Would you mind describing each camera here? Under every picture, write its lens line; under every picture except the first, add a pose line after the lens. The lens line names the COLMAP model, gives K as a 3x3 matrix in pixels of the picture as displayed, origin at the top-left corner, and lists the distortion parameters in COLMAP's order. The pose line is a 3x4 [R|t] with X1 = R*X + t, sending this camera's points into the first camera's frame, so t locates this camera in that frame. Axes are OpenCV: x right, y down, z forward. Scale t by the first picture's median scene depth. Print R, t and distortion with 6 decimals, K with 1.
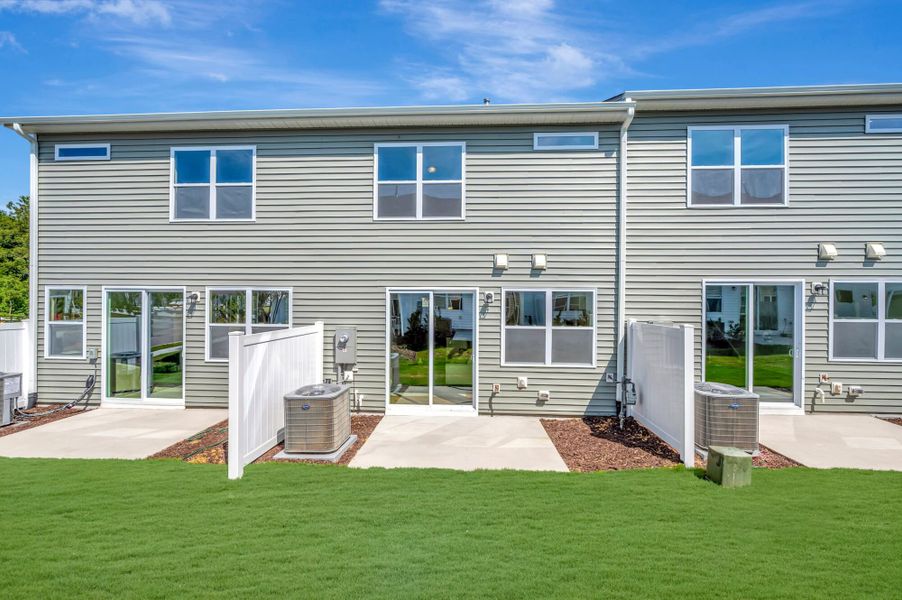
lens RADIAL K [[356.1, 0, 452.5], [0, 356.1, 297.0], [0, 0, 1]] dist [-0.000381, 0.000130]
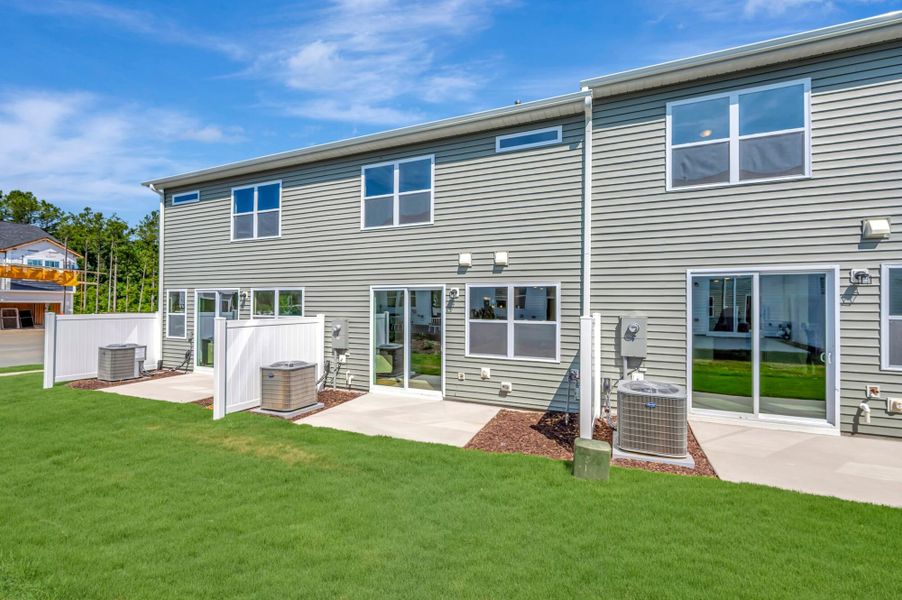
lens RADIAL K [[359.1, 0, 454.7], [0, 359.1, 290.7], [0, 0, 1]] dist [0.000106, 0.000306]
pose [[0.946875, -0.015138, -0.321246, 0.456481], [0.011049, 0.999833, -0.014549, 0.009591], [0.321412, 0.010226, 0.946884, -0.042459]]
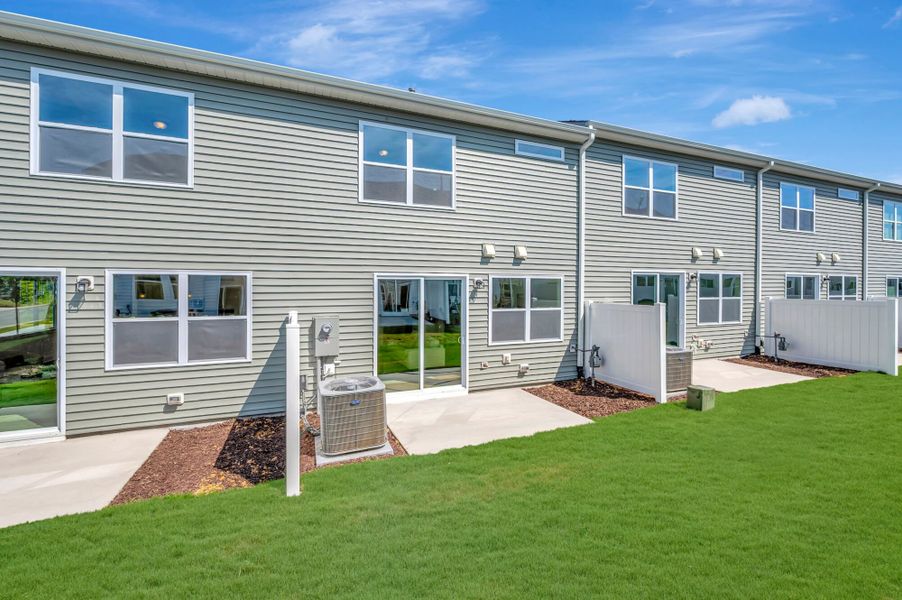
lens RADIAL K [[329.9, 0, 532.6], [0, 329.9, 283.7], [0, 0, 1]] dist [0.000763, 0.000073]
pose [[0.912702, -0.000886, 0.408626, -0.156167], [-0.000677, 0.999993, 0.003682, -0.001808], [-0.408626, -0.003637, 0.912695, 0.011885]]
